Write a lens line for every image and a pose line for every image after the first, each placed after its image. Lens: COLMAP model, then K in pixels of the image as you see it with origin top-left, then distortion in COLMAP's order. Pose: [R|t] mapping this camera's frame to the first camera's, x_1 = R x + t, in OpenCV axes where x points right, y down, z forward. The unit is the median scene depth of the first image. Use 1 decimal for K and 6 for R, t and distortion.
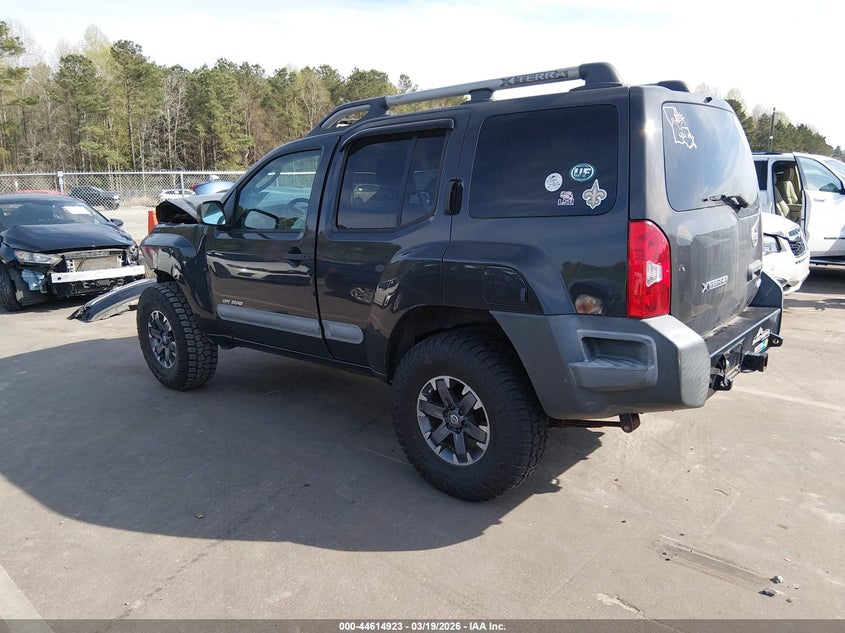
lens RADIAL K [[659.6, 0, 422.0], [0, 659.6, 316.6], [0, 0, 1]] dist [-0.003968, -0.000559]
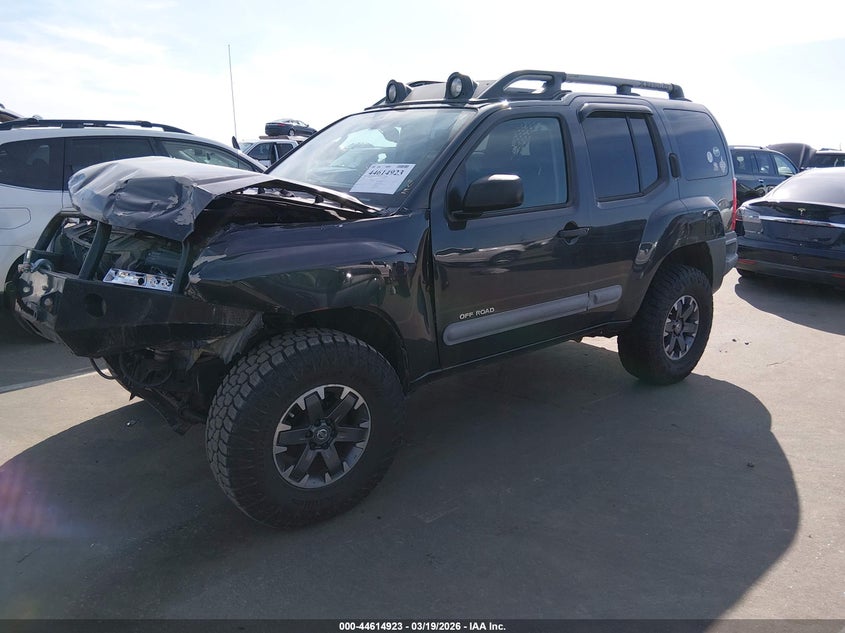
lens RADIAL K [[659.6, 0, 422.0], [0, 659.6, 316.6], [0, 0, 1]] dist [-0.003968, -0.000559]
pose [[0.165622, -0.199565, 0.965786, -1.021102], [0.210140, 0.963962, 0.163151, -0.152821], [-0.963541, 0.175929, 0.201590, 0.918567]]
